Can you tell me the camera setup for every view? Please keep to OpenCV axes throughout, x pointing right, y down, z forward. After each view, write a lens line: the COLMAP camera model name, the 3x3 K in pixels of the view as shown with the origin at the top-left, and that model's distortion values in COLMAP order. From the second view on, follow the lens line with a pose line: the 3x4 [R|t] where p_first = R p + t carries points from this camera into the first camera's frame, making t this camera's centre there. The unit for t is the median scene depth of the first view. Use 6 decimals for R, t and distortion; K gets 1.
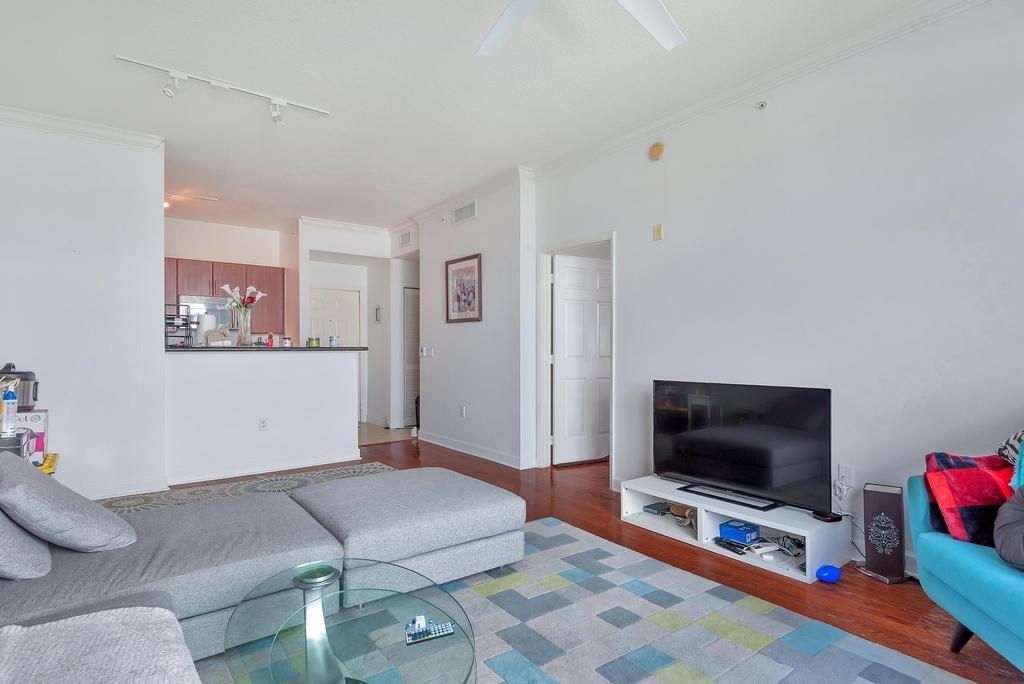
lens RADIAL K [[517.2, 0, 513.3], [0, 517.2, 357.3], [0, 0, 1]] dist [0.001040, 0.000028]
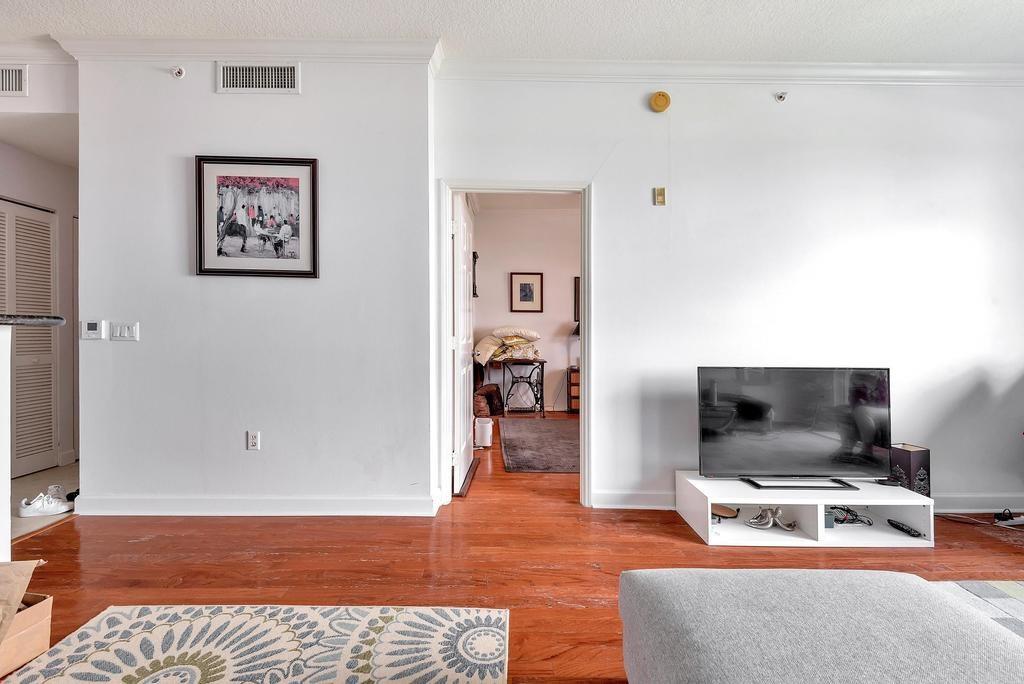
lens RADIAL K [[468.3, 0, 514.6], [0, 468.3, 333.2], [0, 0, 1]] dist [0.021137, -0.008798]
pose [[0.598894, 0.000677, 0.800828, -0.340440], [0.000860, 0.999999, -0.001488, -0.007069], [-0.800828, 0.001580, 0.598892, 0.494926]]
